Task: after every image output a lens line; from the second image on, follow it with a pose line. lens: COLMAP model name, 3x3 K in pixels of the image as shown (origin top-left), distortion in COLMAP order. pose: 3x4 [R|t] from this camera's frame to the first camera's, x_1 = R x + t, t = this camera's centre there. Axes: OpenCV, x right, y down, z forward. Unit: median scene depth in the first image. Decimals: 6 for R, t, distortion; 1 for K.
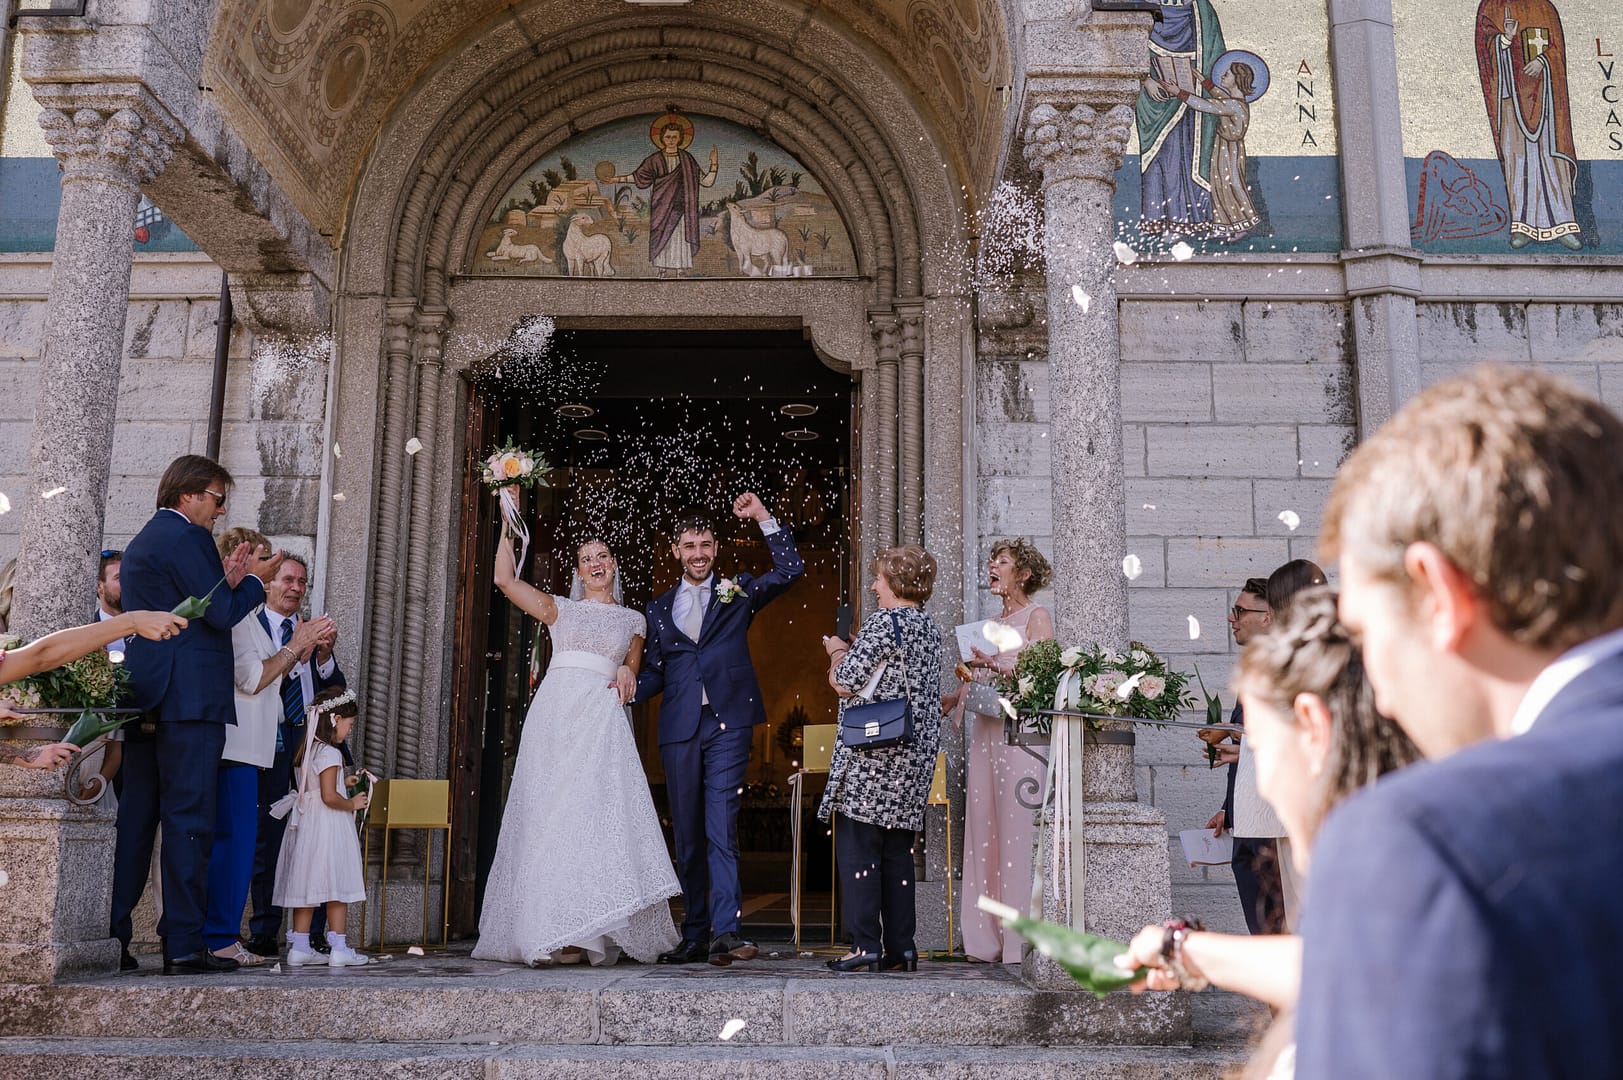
lens RADIAL K [[1721.0, 0, 852.7], [0, 1721.0, 545.4], [0, 0, 1]] dist [-0.039973, -0.032270]
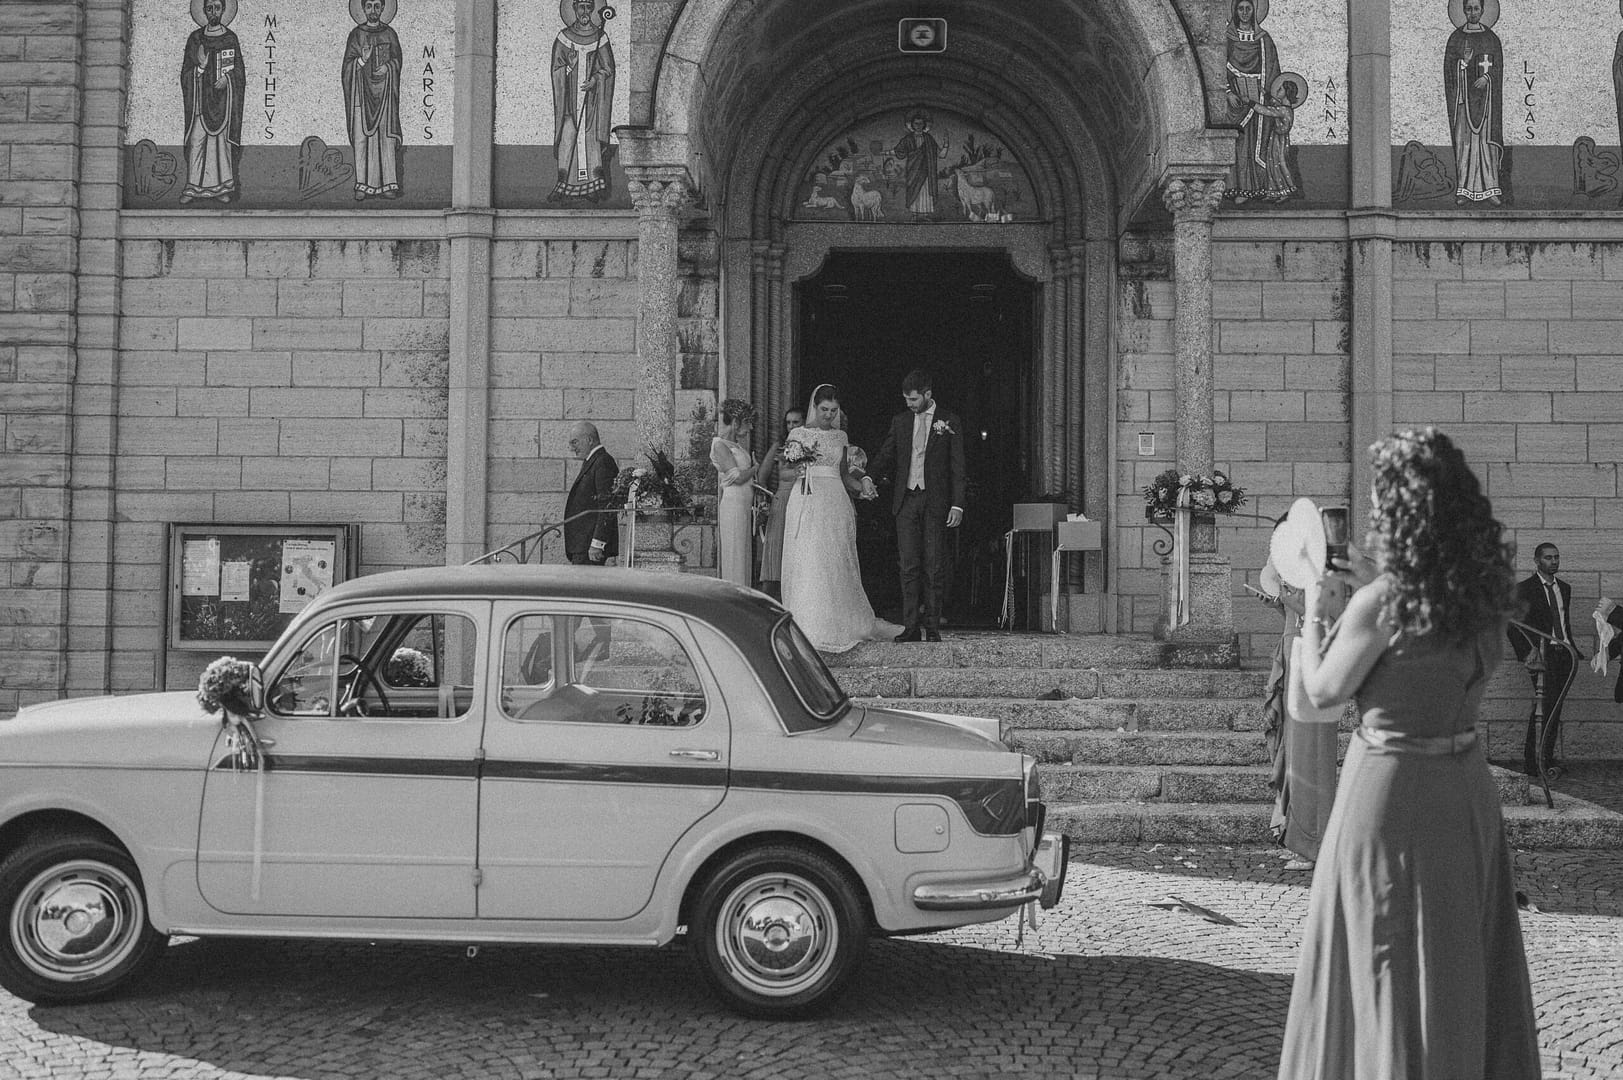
lens RADIAL K [[1828.3, 0, 812.4], [0, 1828.3, 577.0], [0, 0, 1]] dist [-0.007050, 0.029427]
pose [[0.999585, 0.001710, -0.028772, -0.165330], [0.003392, 0.984325, 0.176329, -0.136103], [0.028623, -0.176354, 0.983911, -0.758422]]
